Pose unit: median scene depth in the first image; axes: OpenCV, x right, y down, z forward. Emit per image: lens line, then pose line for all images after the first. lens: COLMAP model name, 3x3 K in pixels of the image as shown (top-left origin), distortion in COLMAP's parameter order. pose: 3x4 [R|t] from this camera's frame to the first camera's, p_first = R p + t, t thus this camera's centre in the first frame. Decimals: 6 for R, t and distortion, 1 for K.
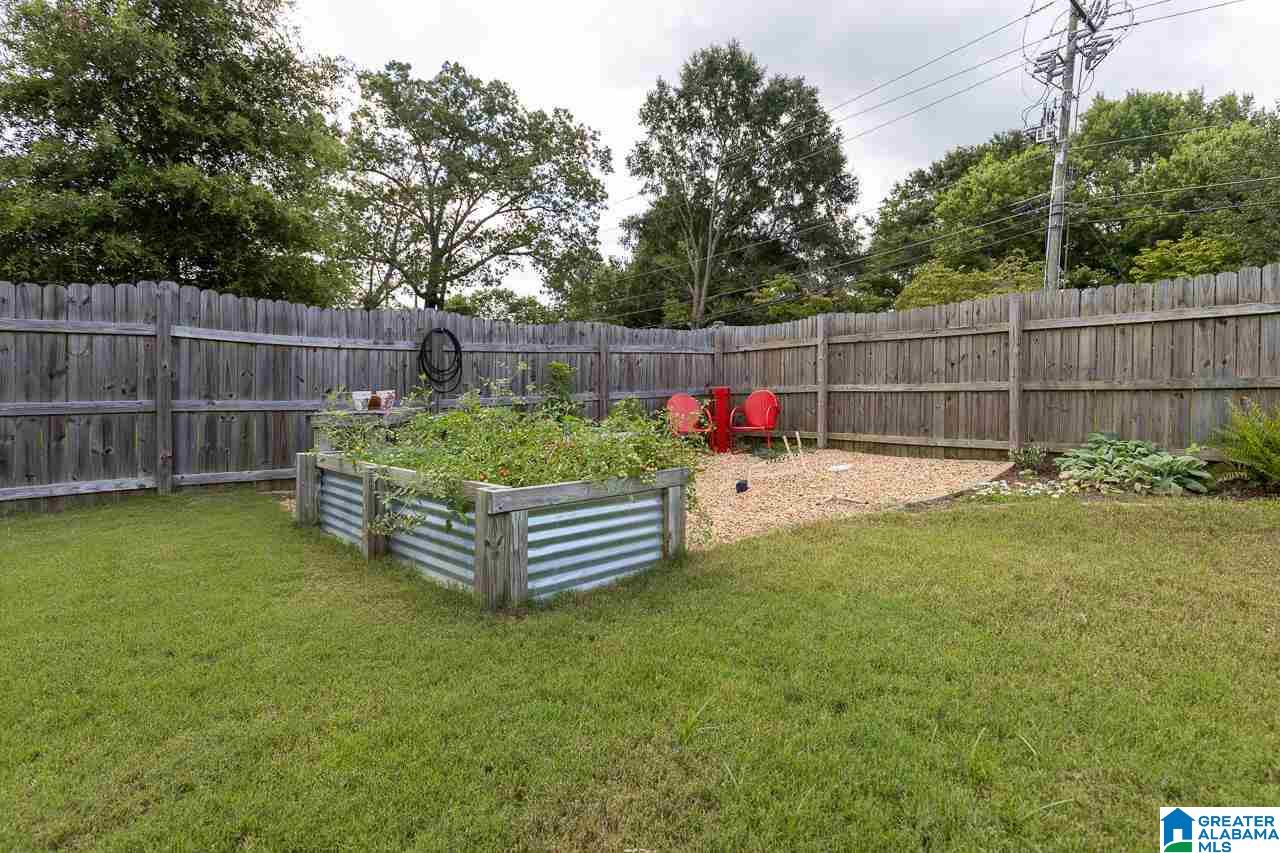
lens RADIAL K [[652.7, 0, 639.5], [0, 652.7, 391.5], [0, 0, 1]] dist [0.000778, 0.000069]
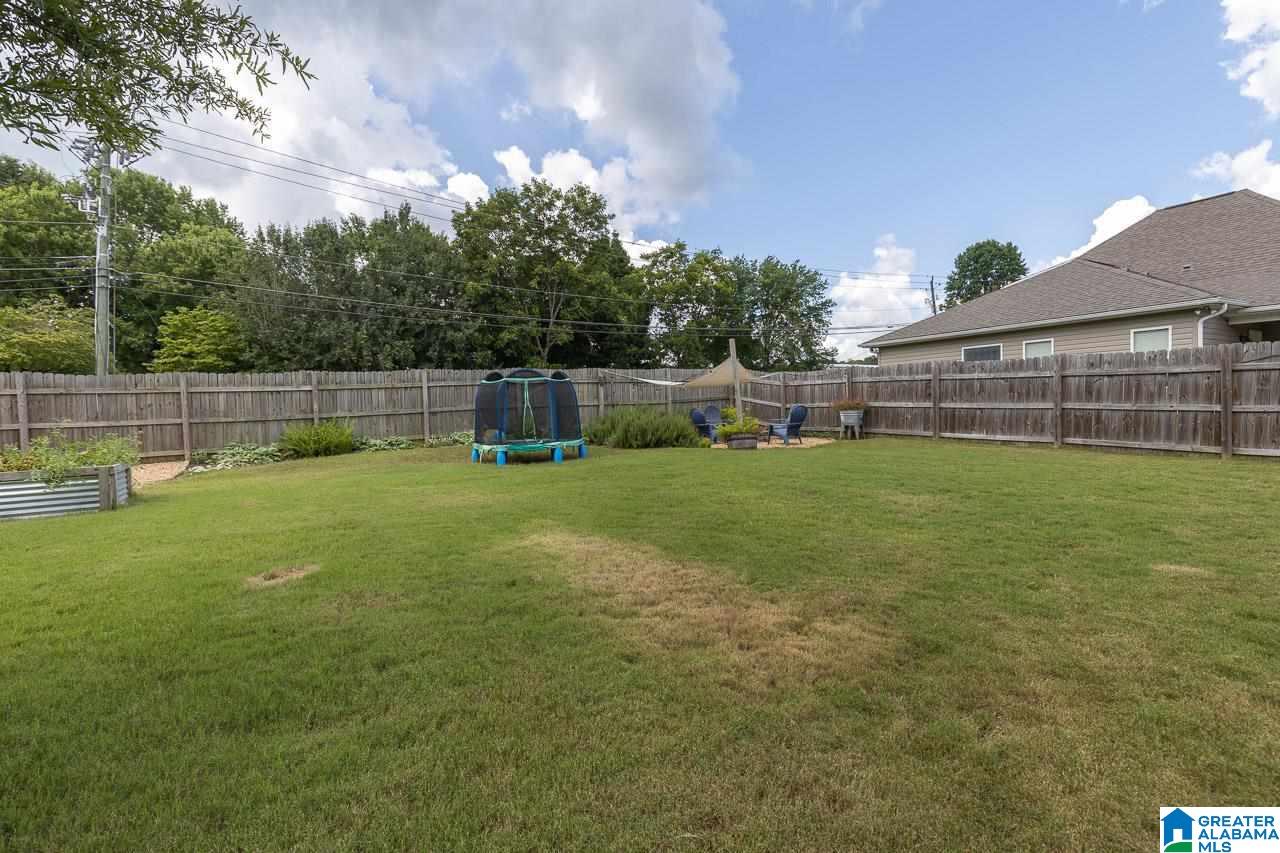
lens RADIAL K [[578.5, 0, 636.9], [0, 578.5, 426.8], [0, 0, 1]] dist [0.003142, 0.000003]
pose [[0.195565, -0.039302, 0.979903, -0.833758], [0.025957, 0.999054, 0.034890, -0.016503], [-0.980347, 0.018612, 0.196400, -0.634528]]
